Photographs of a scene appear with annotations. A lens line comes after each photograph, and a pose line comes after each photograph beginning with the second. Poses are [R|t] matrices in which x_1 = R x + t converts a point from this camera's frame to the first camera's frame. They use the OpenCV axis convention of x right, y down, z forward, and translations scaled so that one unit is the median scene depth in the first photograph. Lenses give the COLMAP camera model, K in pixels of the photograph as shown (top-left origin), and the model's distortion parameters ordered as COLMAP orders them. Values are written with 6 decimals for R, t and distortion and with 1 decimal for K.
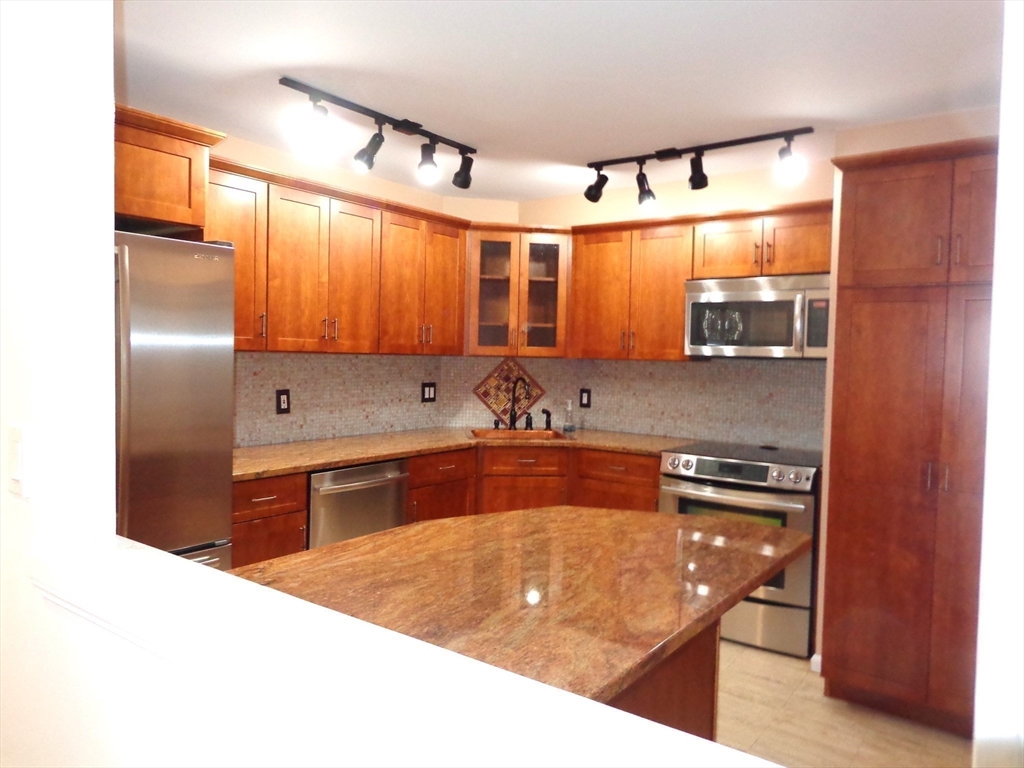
lens RADIAL K [[668.8, 0, 512.0], [0, 668.8, 384.0], [0, 0, 1]] dist [-0.077151, 0.001643]
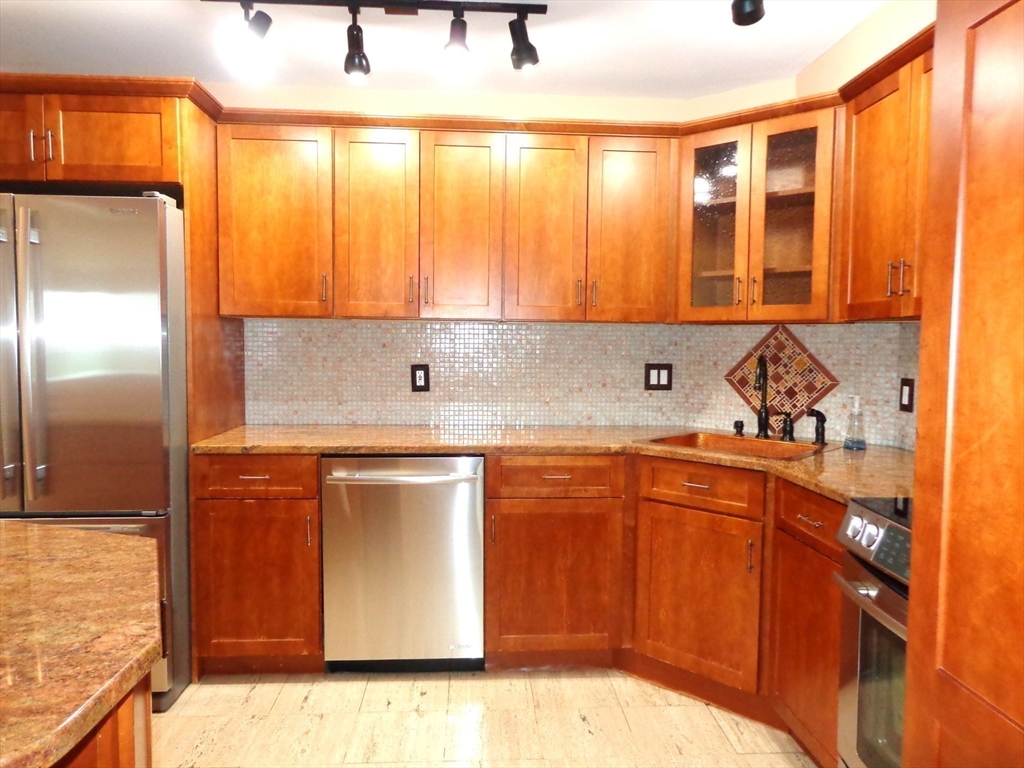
lens RADIAL K [[705.1, 0, 512.0], [0, 705.1, 384.0], [0, 0, 1]] dist [0.001509, -0.002039]
pose [[0.661554, 0.030307, -0.749285, 0.397259], [-0.028571, 0.999476, 0.015200, 0.015389], [0.749353, 0.011352, 0.662073, 0.432213]]
